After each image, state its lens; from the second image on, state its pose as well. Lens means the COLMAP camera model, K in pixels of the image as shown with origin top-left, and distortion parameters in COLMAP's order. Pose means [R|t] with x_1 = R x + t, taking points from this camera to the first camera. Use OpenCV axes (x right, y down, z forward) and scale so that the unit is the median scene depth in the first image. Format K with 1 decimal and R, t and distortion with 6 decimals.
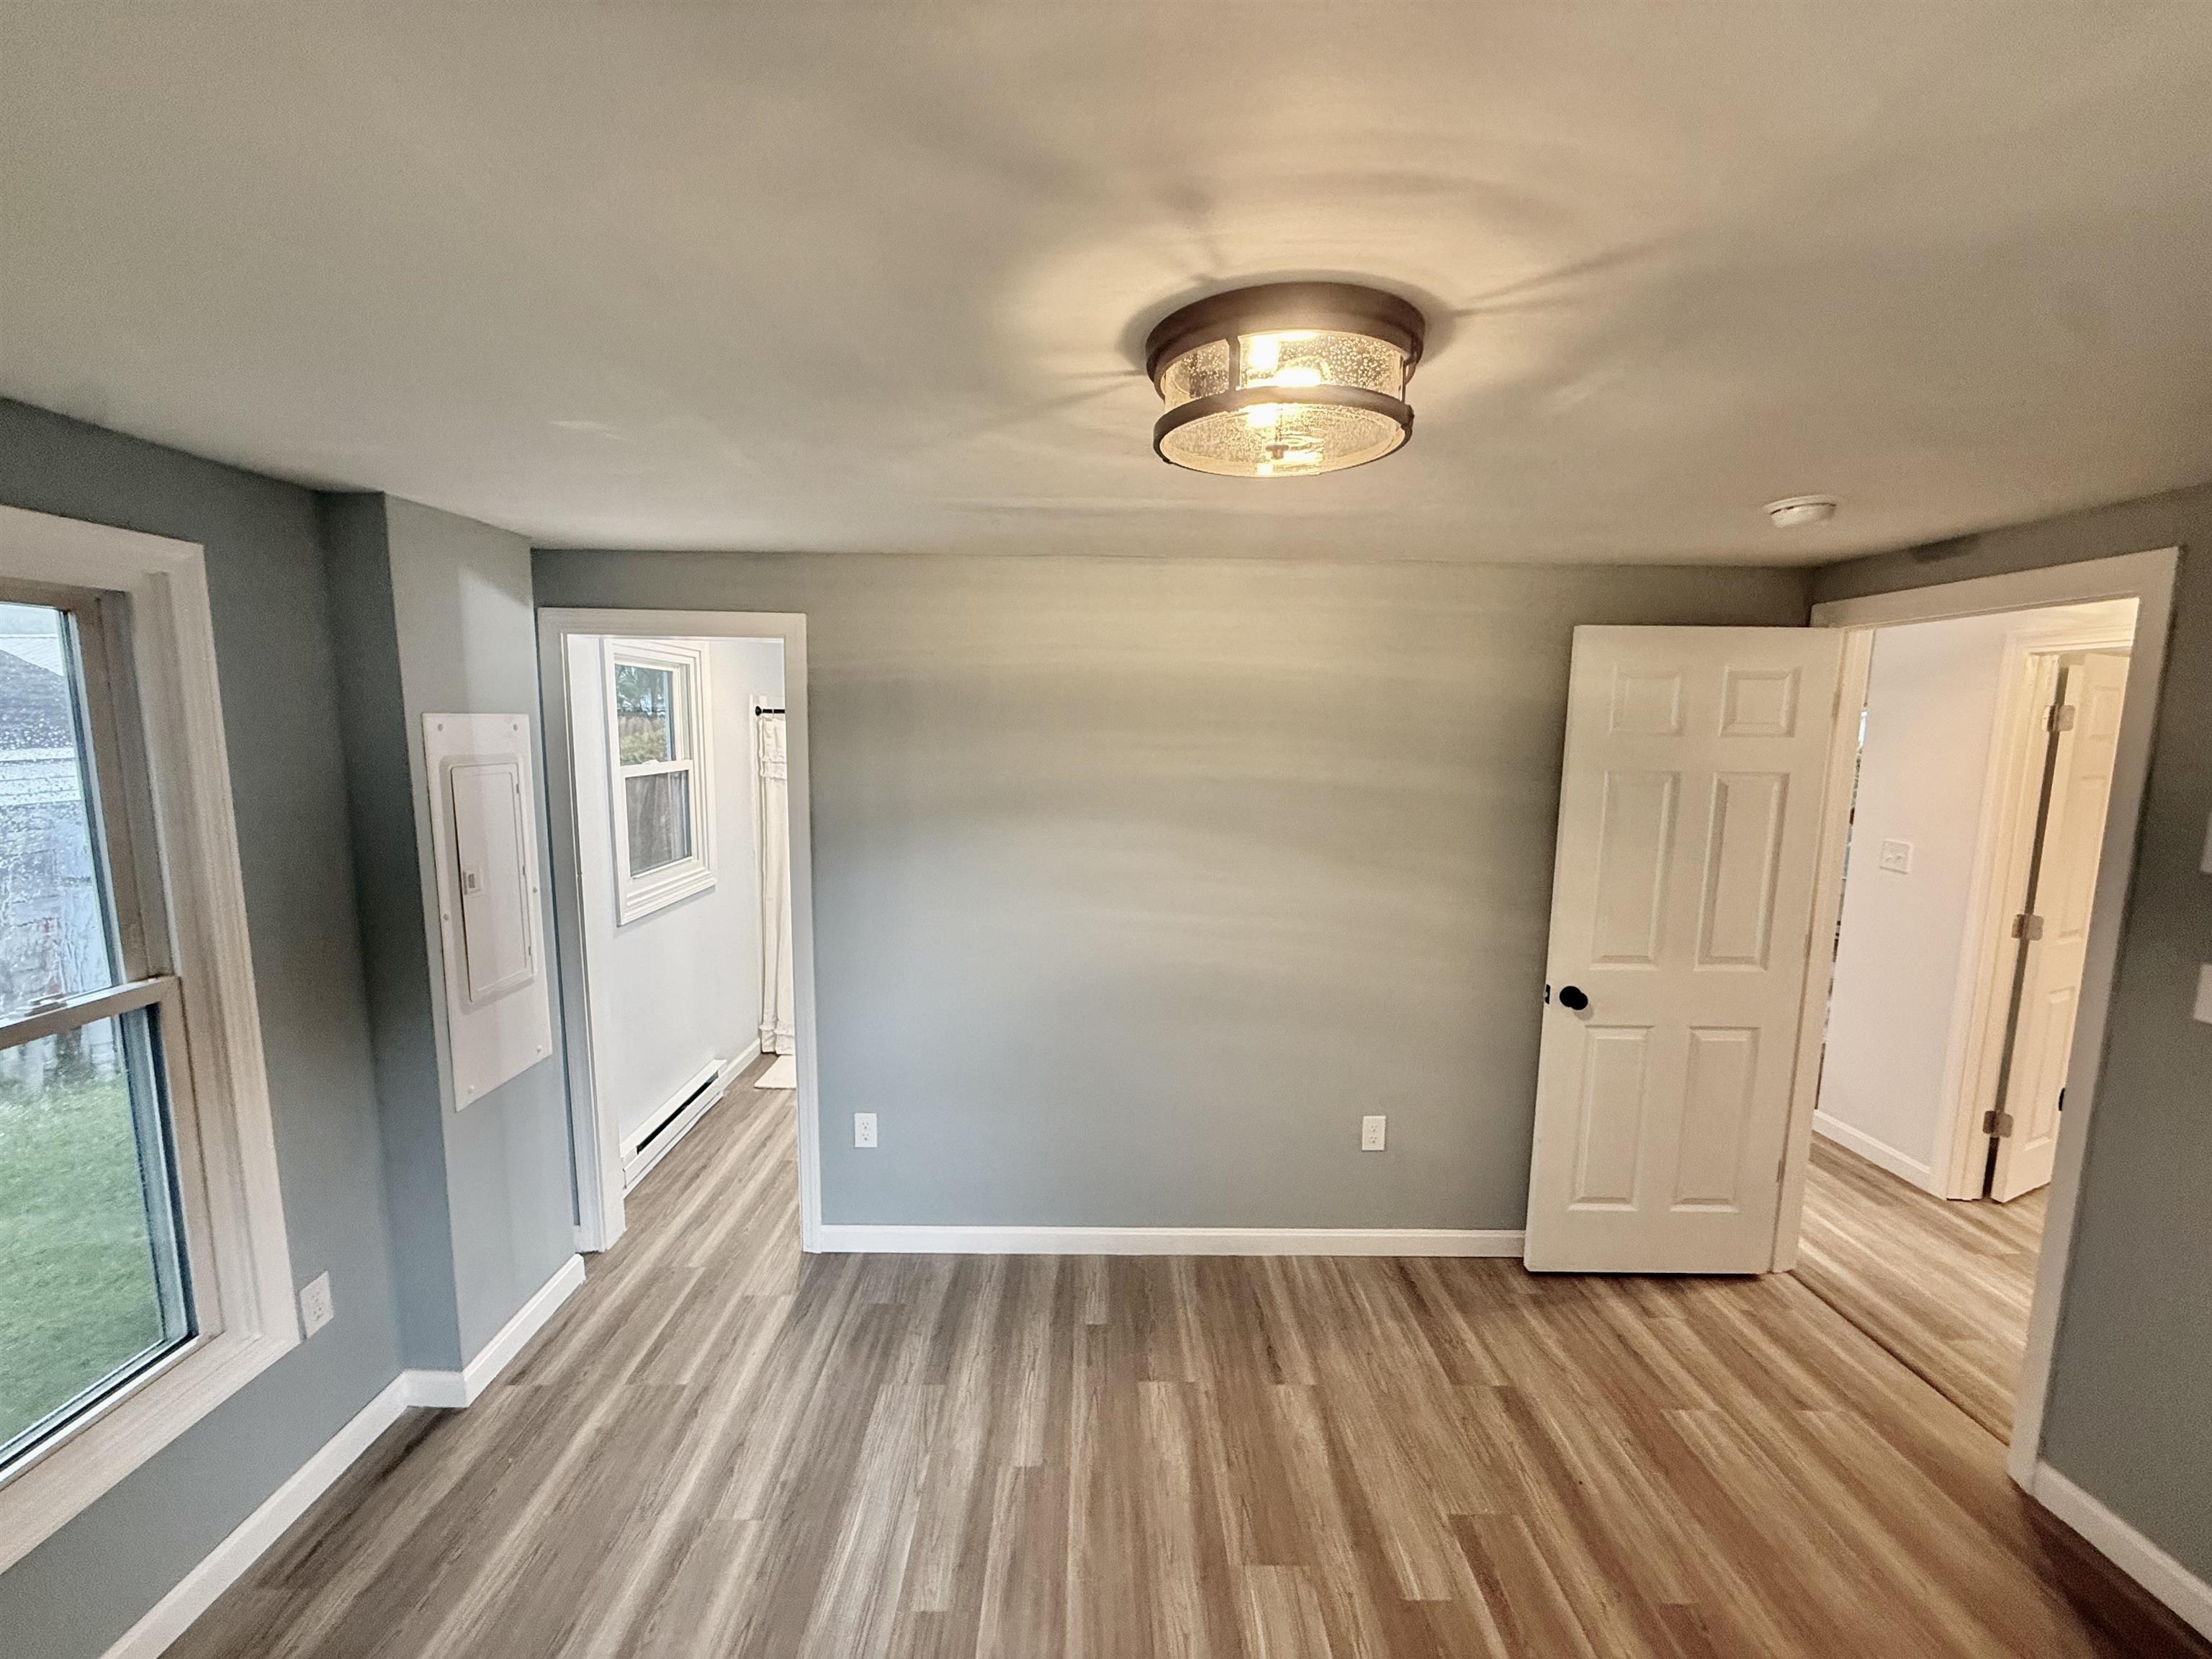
lens RADIAL K [[880.1, 0, 1100.4], [0, 880.1, 830.2], [0, 0, 1]] dist [-0.000362, 0.000314]
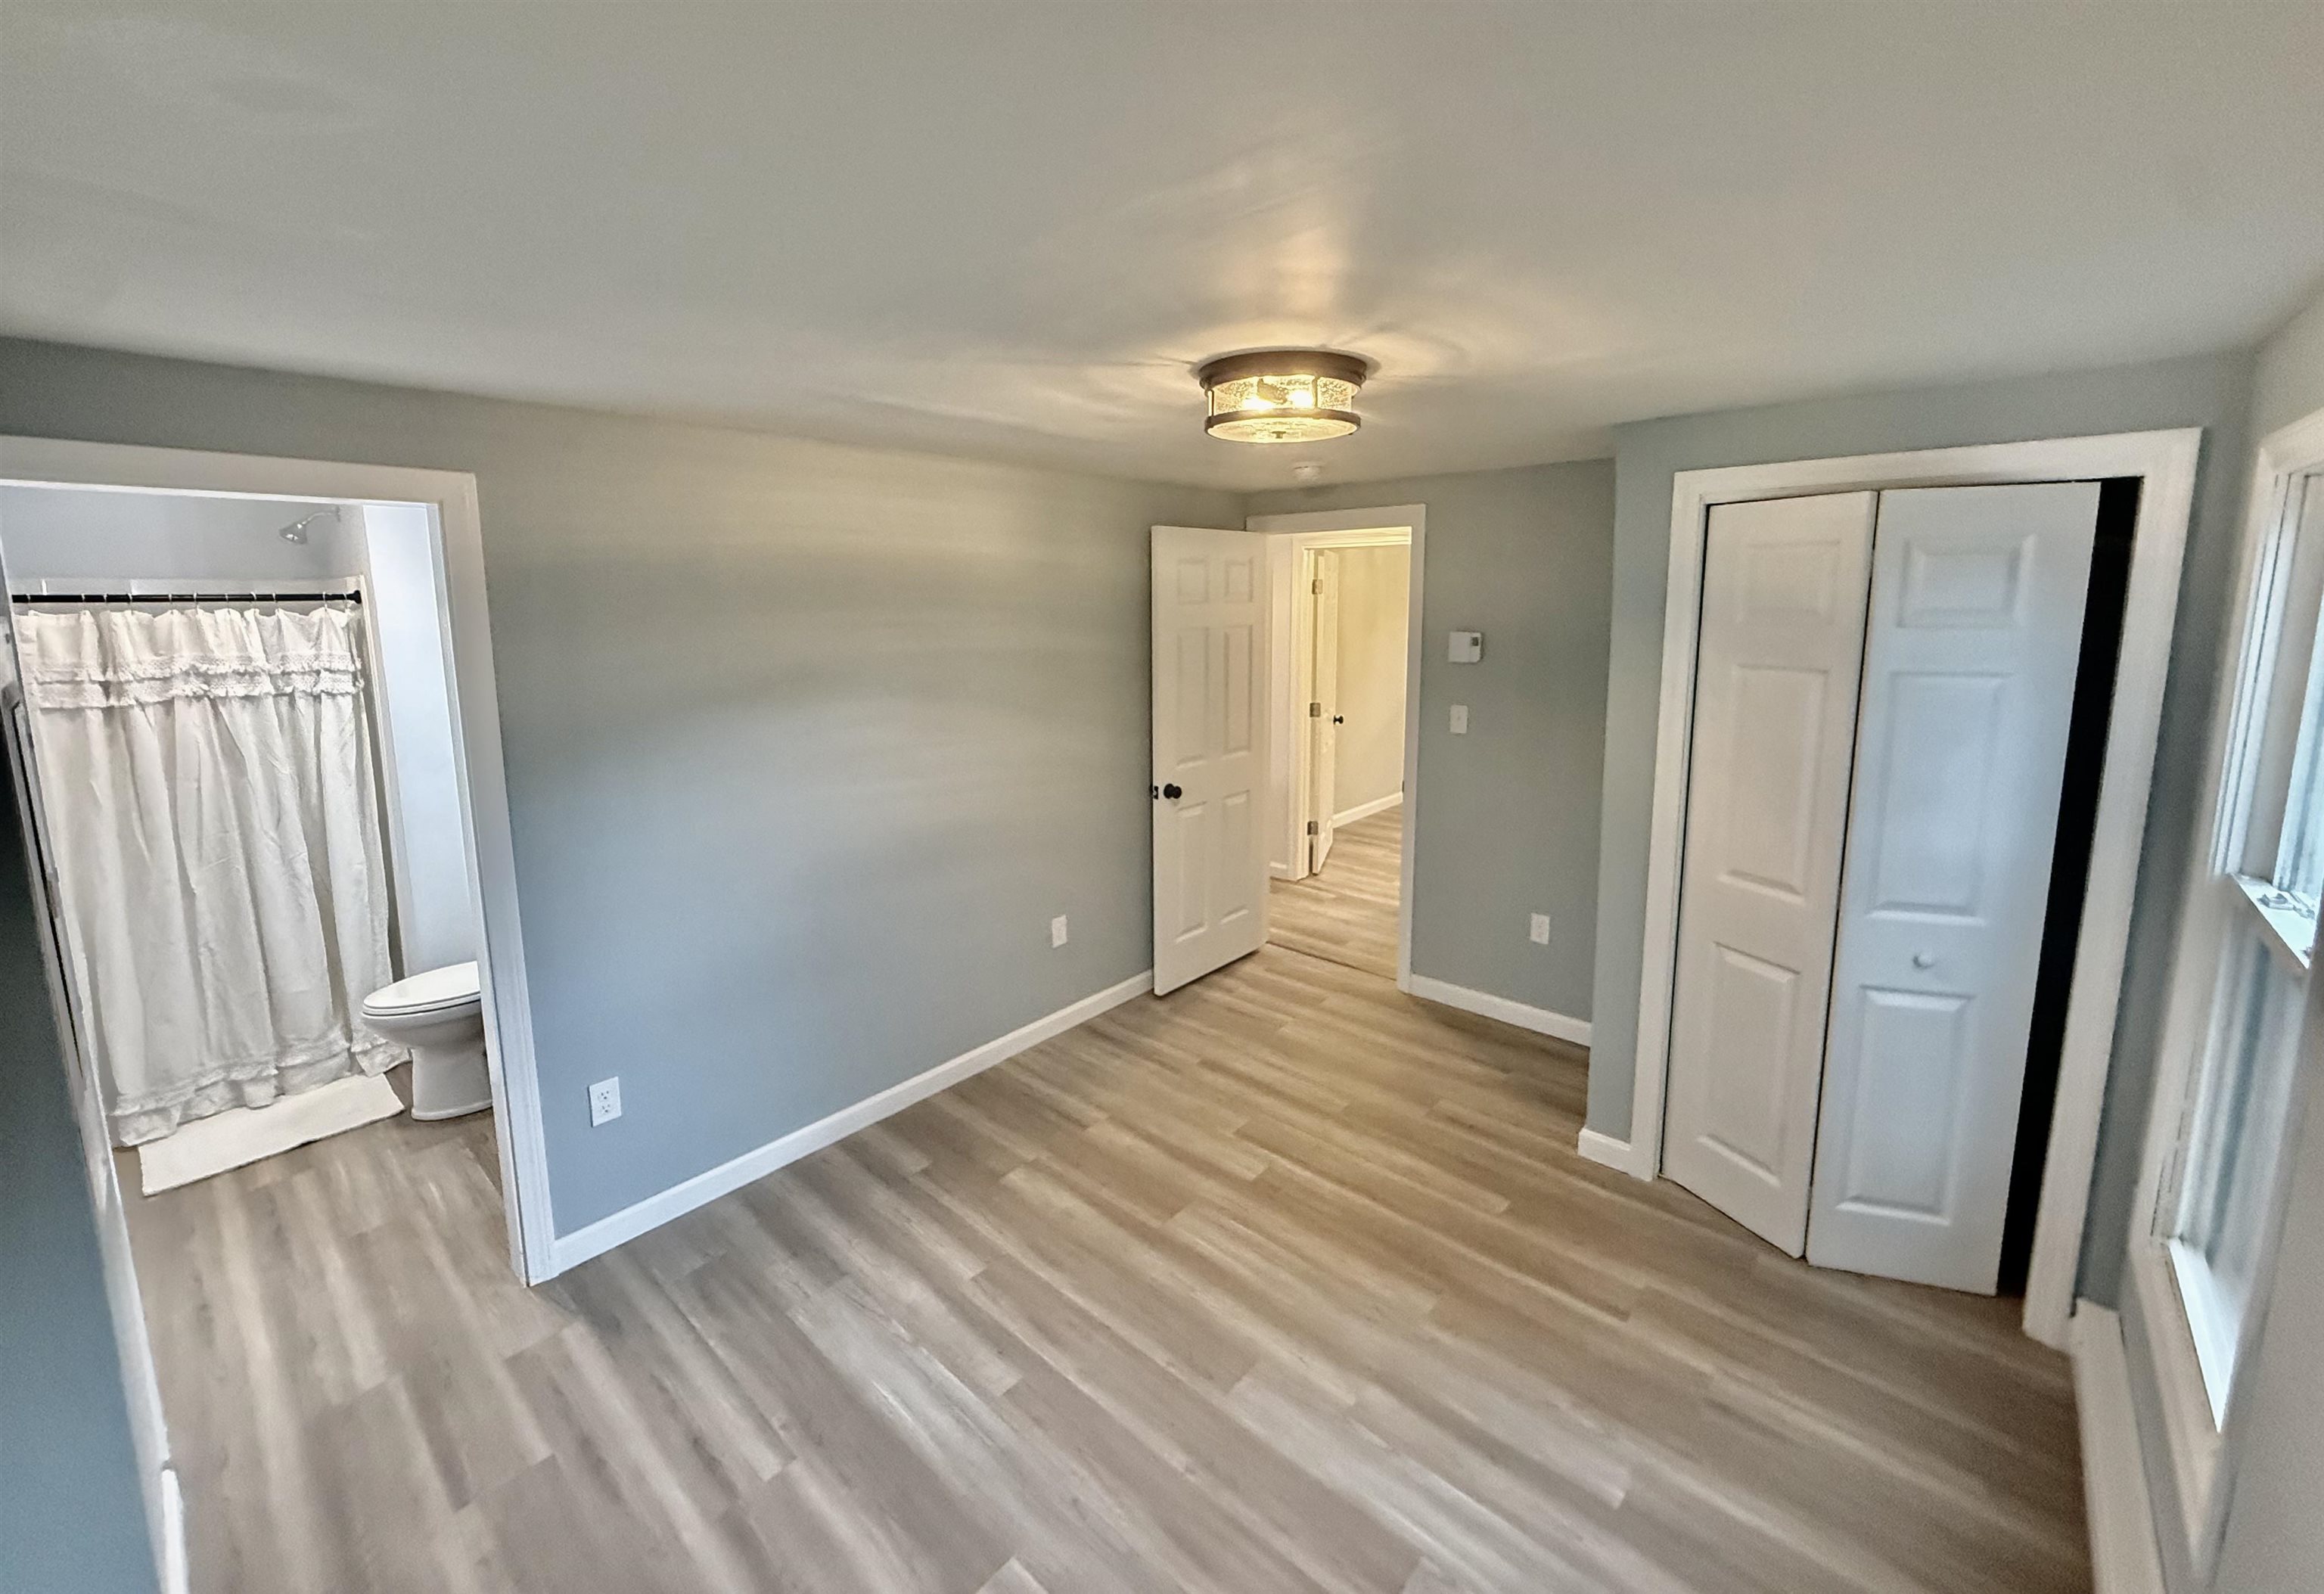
lens RADIAL K [[918.8, 0, 1165.9], [0, 918.8, 725.7], [0, 0, 1]] dist [-0.002765, 0.000016]
pose [[0.669620, -0.124182, 0.732248, -0.563016], [0.107108, 0.991763, 0.070247, -0.018423], [-0.734940, 0.031391, 0.677406, 0.011662]]
